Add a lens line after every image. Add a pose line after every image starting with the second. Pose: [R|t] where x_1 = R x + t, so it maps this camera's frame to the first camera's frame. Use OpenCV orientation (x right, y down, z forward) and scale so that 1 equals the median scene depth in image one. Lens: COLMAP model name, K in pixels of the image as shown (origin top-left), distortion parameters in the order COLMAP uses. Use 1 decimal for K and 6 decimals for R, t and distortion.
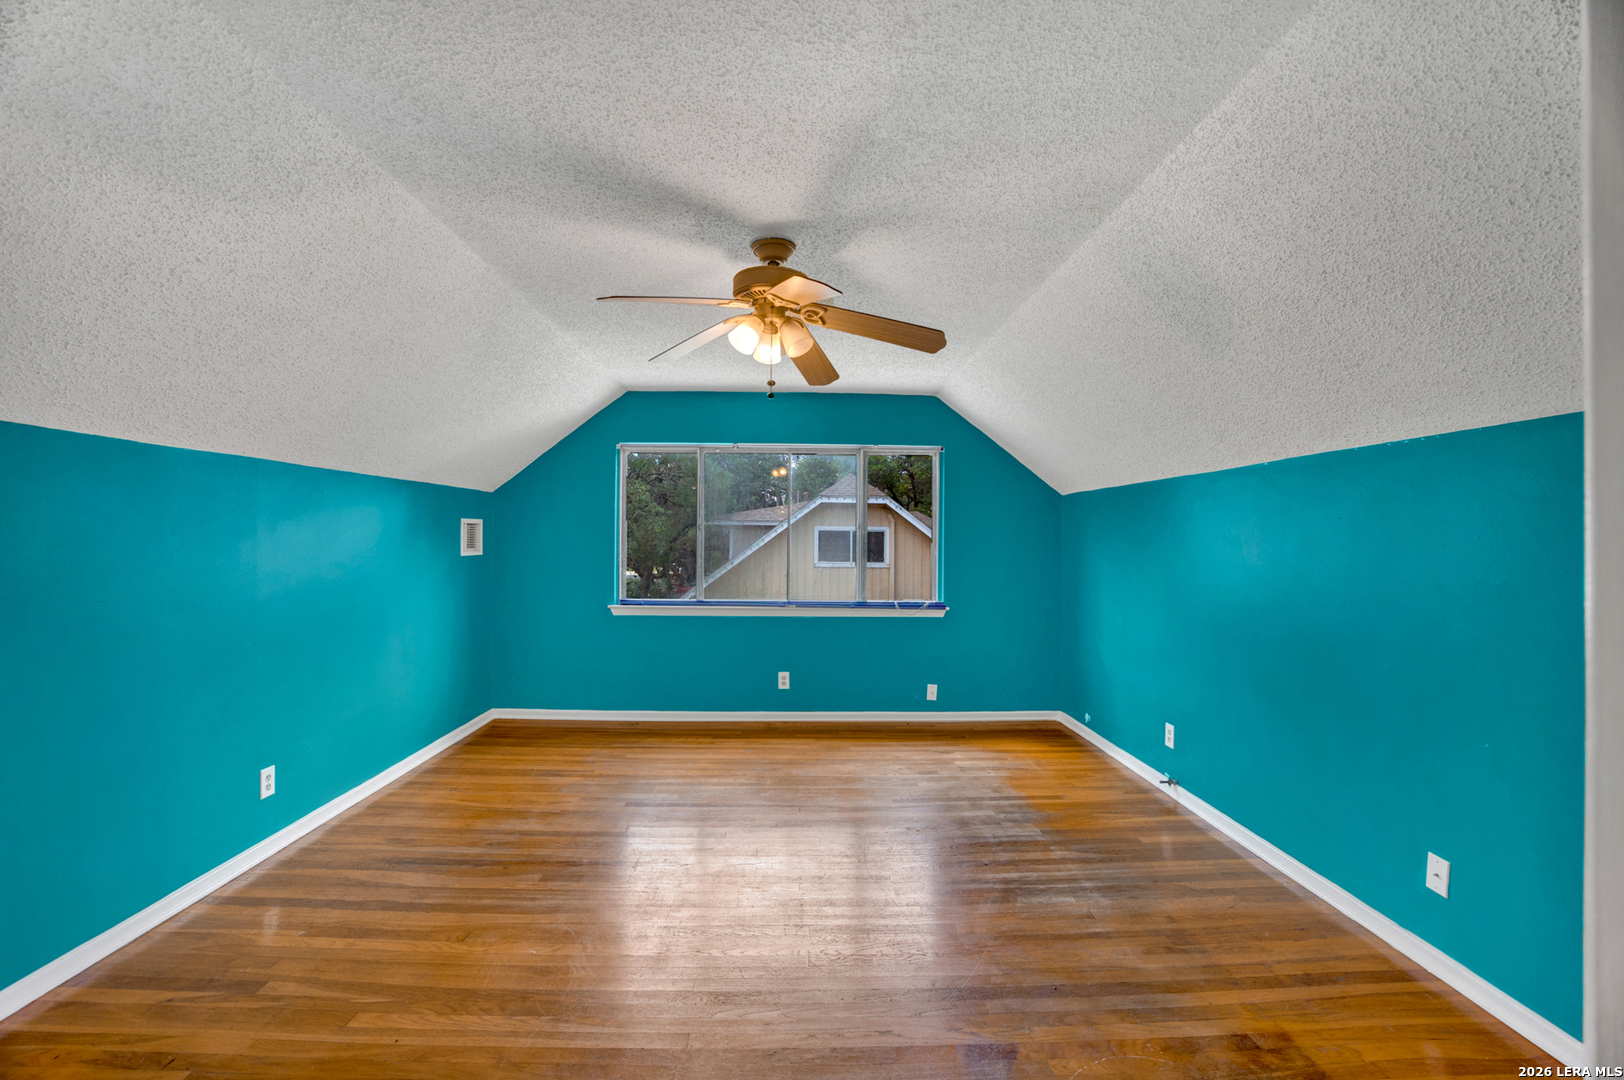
lens RADIAL K [[658.3, 0, 812.0], [0, 658.3, 540.0], [0, 0, 1]] dist [-0.068244, 0.024993]
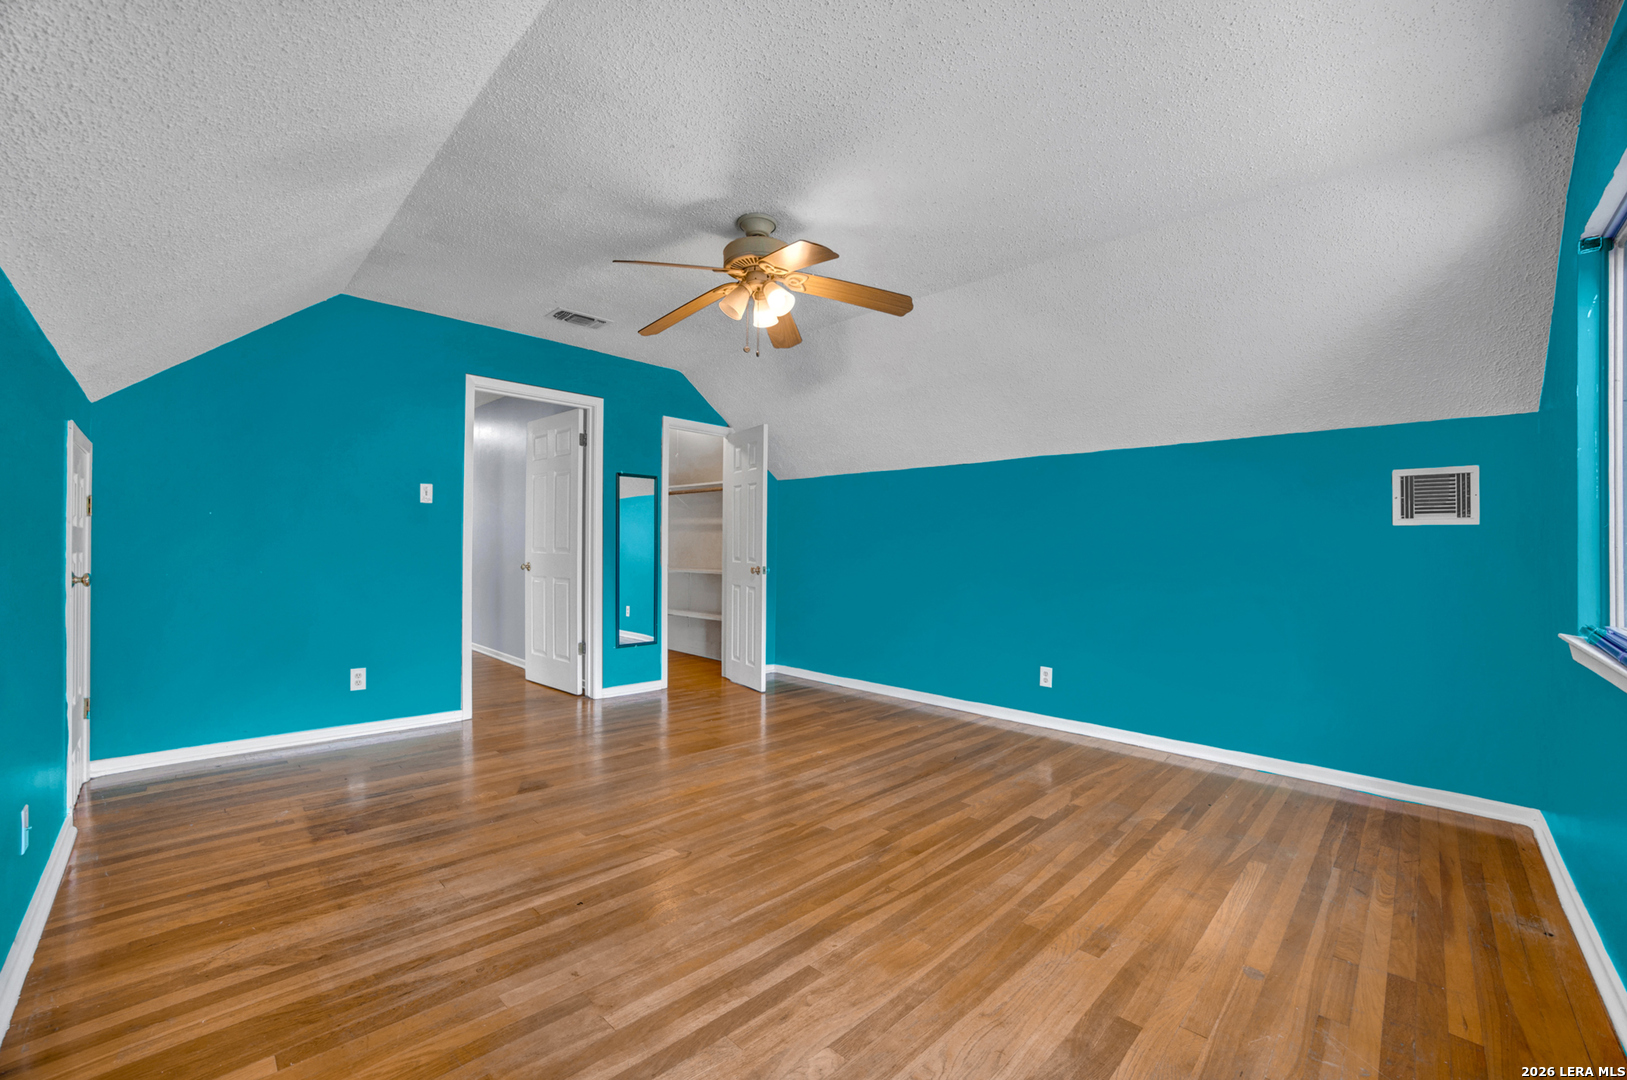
lens RADIAL K [[667.6, 0, 802.5], [0, 667.6, 545.9], [0, 0, 1]] dist [-0.058499, 0.012495]
pose [[-0.732003, -0.023787, -0.680886, 0.596483], [-0.020032, 0.999710, -0.013389, 0.106184], [0.681007, 0.003839, -0.732267, 1.708818]]
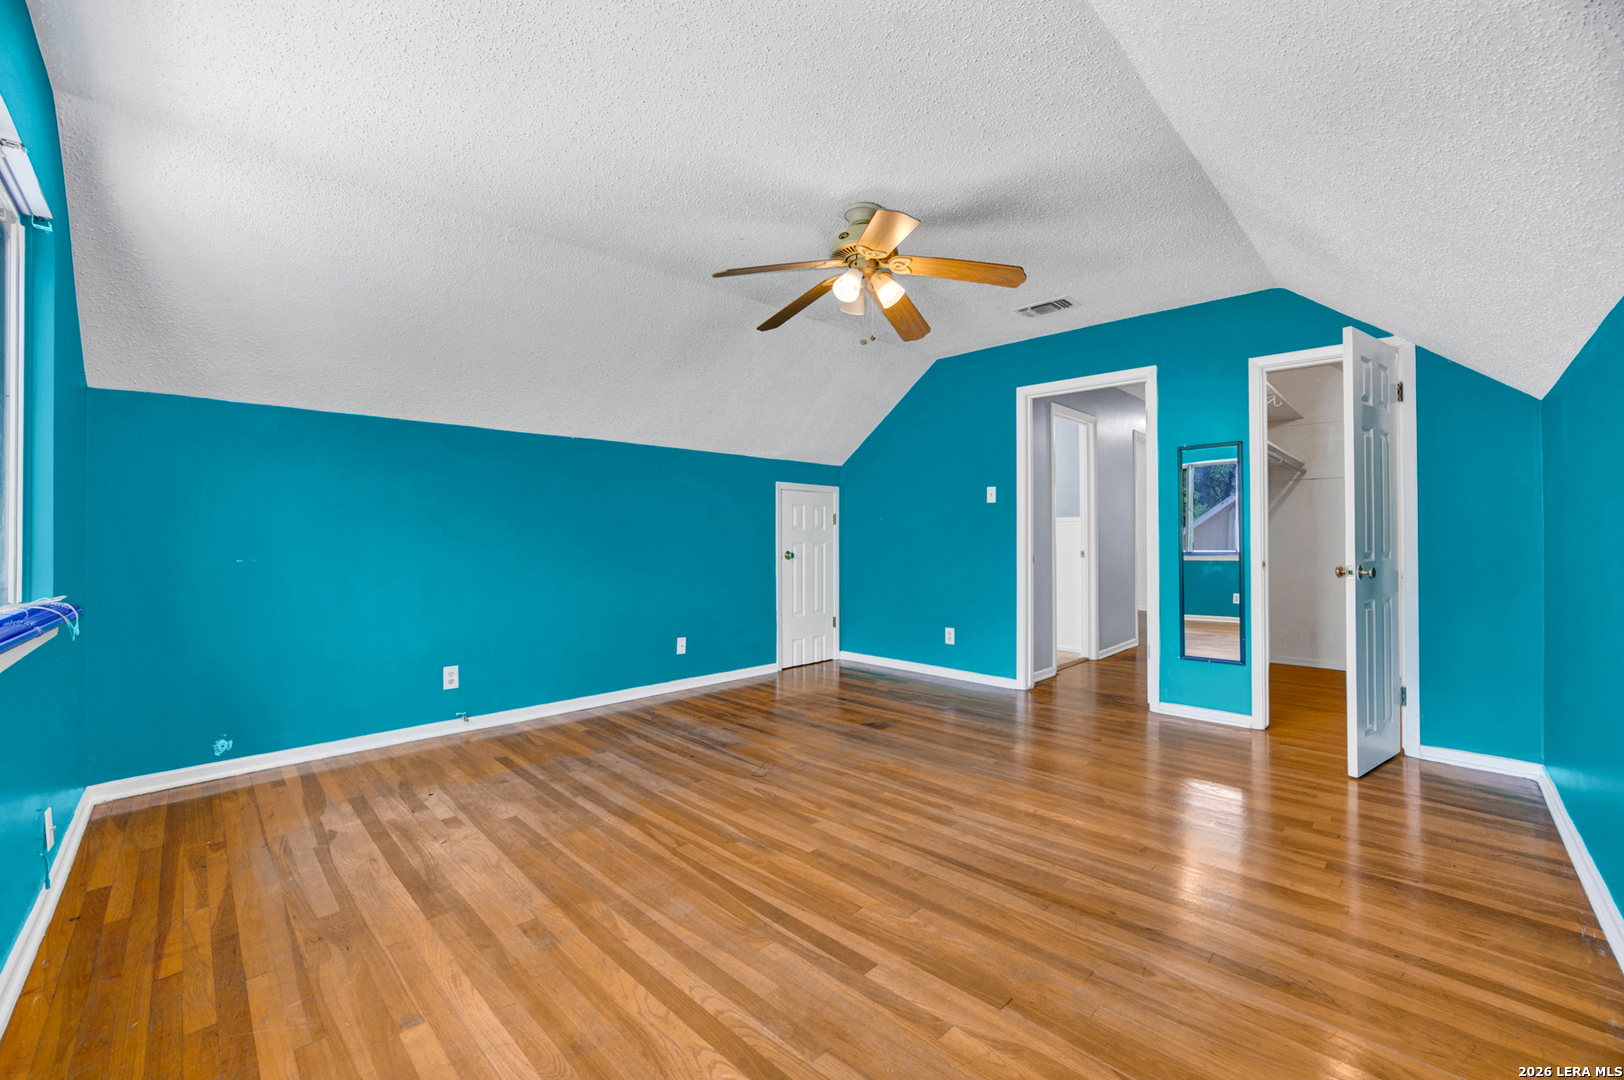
lens RADIAL K [[661.6, 0, 794.0], [0, 661.6, 532.0], [0, 0, 1]] dist [-0.059806, 0.012423]
pose [[-0.678210, -0.001385, 0.734867, -0.733781], [-0.006734, 0.999968, -0.004330, 0.098593], [-0.734837, -0.007885, -0.678198, 1.680726]]
